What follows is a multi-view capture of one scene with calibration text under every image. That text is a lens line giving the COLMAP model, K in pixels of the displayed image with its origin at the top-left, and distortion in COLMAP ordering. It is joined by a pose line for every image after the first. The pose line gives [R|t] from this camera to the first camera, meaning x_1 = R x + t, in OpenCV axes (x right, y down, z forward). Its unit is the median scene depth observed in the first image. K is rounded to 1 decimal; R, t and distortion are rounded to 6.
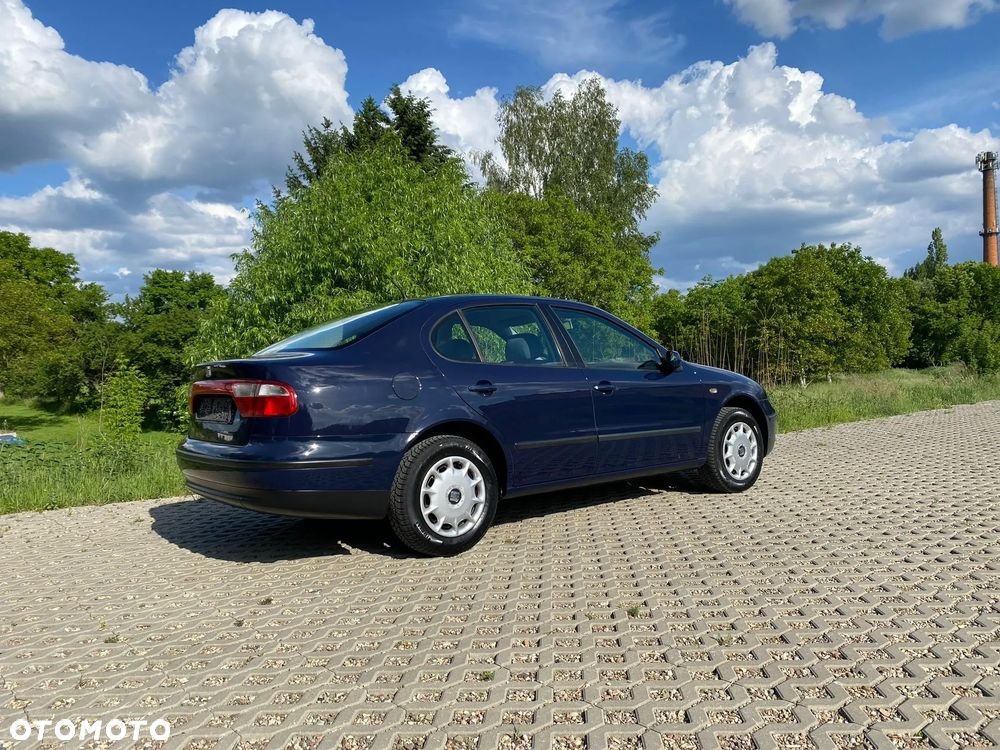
lens RADIAL K [[761.4, 0, 501.0], [0, 761.4, 377.6], [0, 0, 1]] dist [0.013924, -0.010330]
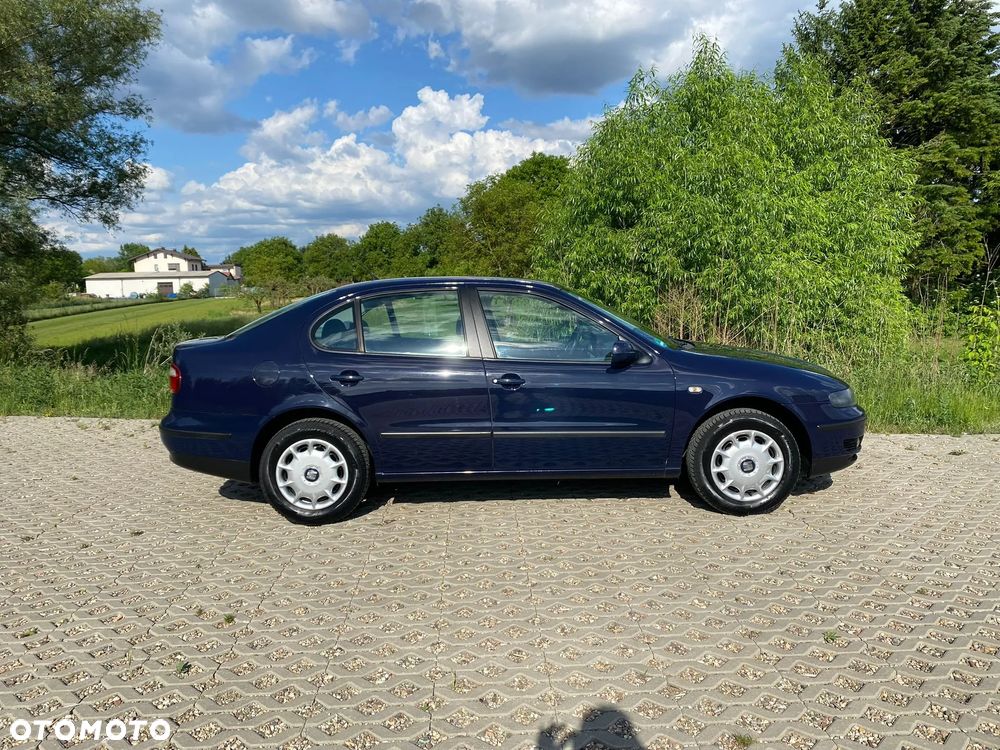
lens RADIAL K [[761.4, 0, 500.4], [0, 761.4, 366.5], [0, 0, 1]] dist [0.013924, -0.010330]
pose [[0.776427, 0.082795, -0.624745, 0.227177], [-0.010148, 0.992846, 0.118966, -0.036852], [0.630126, -0.086029, 0.771713, 0.091108]]
